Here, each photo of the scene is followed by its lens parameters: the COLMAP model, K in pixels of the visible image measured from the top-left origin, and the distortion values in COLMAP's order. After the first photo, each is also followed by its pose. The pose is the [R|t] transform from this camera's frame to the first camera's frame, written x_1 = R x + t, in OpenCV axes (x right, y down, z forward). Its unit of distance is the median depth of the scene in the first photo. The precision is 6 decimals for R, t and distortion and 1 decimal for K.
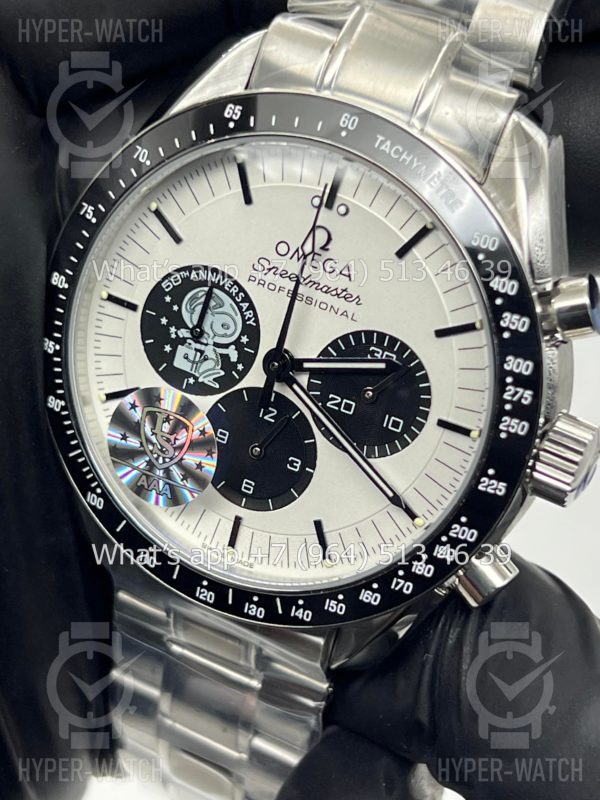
lens RADIAL K [[1849.5, 0, 285.2], [0, 1849.5, 400.9], [0, 0, 1]] dist [0.207889, 0.674328]
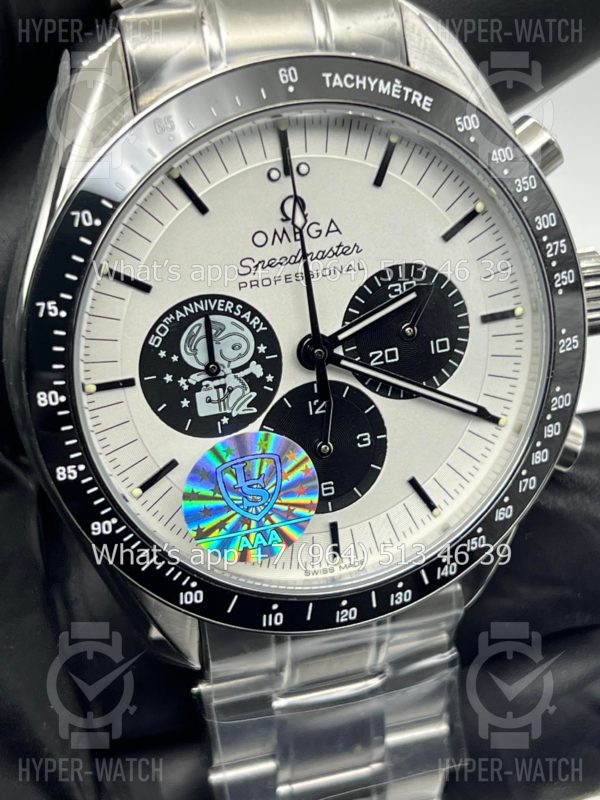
lens RADIAL K [[1849.5, 0, 285.2], [0, 1849.5, 400.9], [0, 0, 1]] dist [0.207889, 0.674328]
pose [[0.718177, -0.489441, 0.494640, -0.476122], [0.483420, 0.862219, 0.151271, -0.143164], [-0.500527, 0.130479, 0.855832, 0.217298]]
